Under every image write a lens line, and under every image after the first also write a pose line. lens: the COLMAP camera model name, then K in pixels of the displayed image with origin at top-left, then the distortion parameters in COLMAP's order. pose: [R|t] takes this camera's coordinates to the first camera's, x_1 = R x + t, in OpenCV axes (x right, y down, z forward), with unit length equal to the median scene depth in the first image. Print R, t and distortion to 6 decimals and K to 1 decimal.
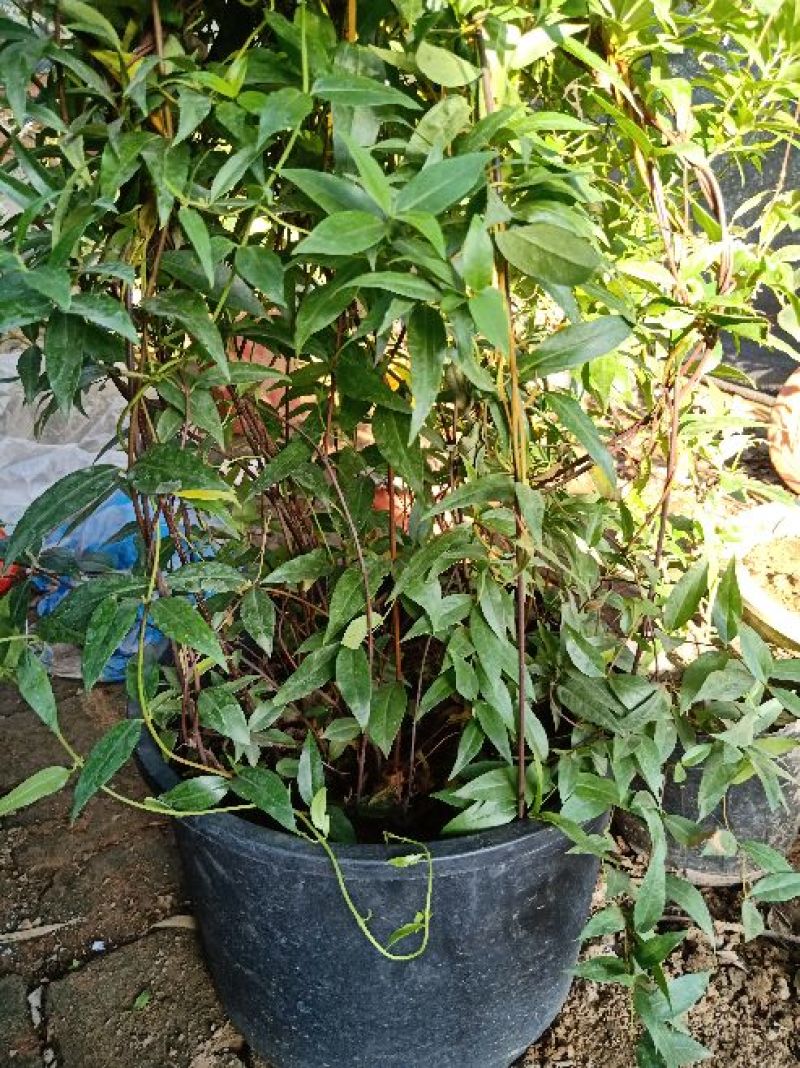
lens RADIAL K [[958.8, 0, 400.0], [0, 958.8, 534.0], [0, 0, 1]] dist [0.060837, -0.150220]
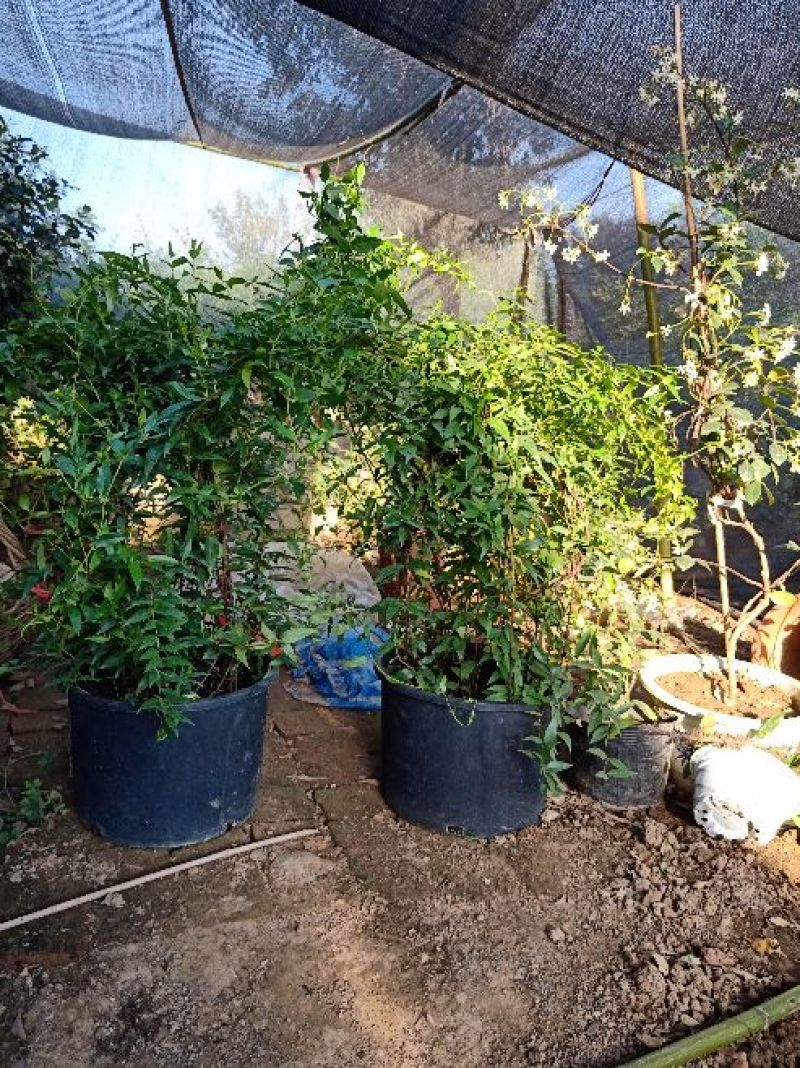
lens RADIAL K [[958.8, 0, 400.0], [0, 958.8, 534.0], [0, 0, 1]] dist [0.060837, -0.150220]
pose [[0.983454, 0.109709, -0.144162, 0.159502], [-0.140392, 0.964482, -0.223751, 0.489274], [0.114494, 0.240288, 0.963926, -1.957562]]
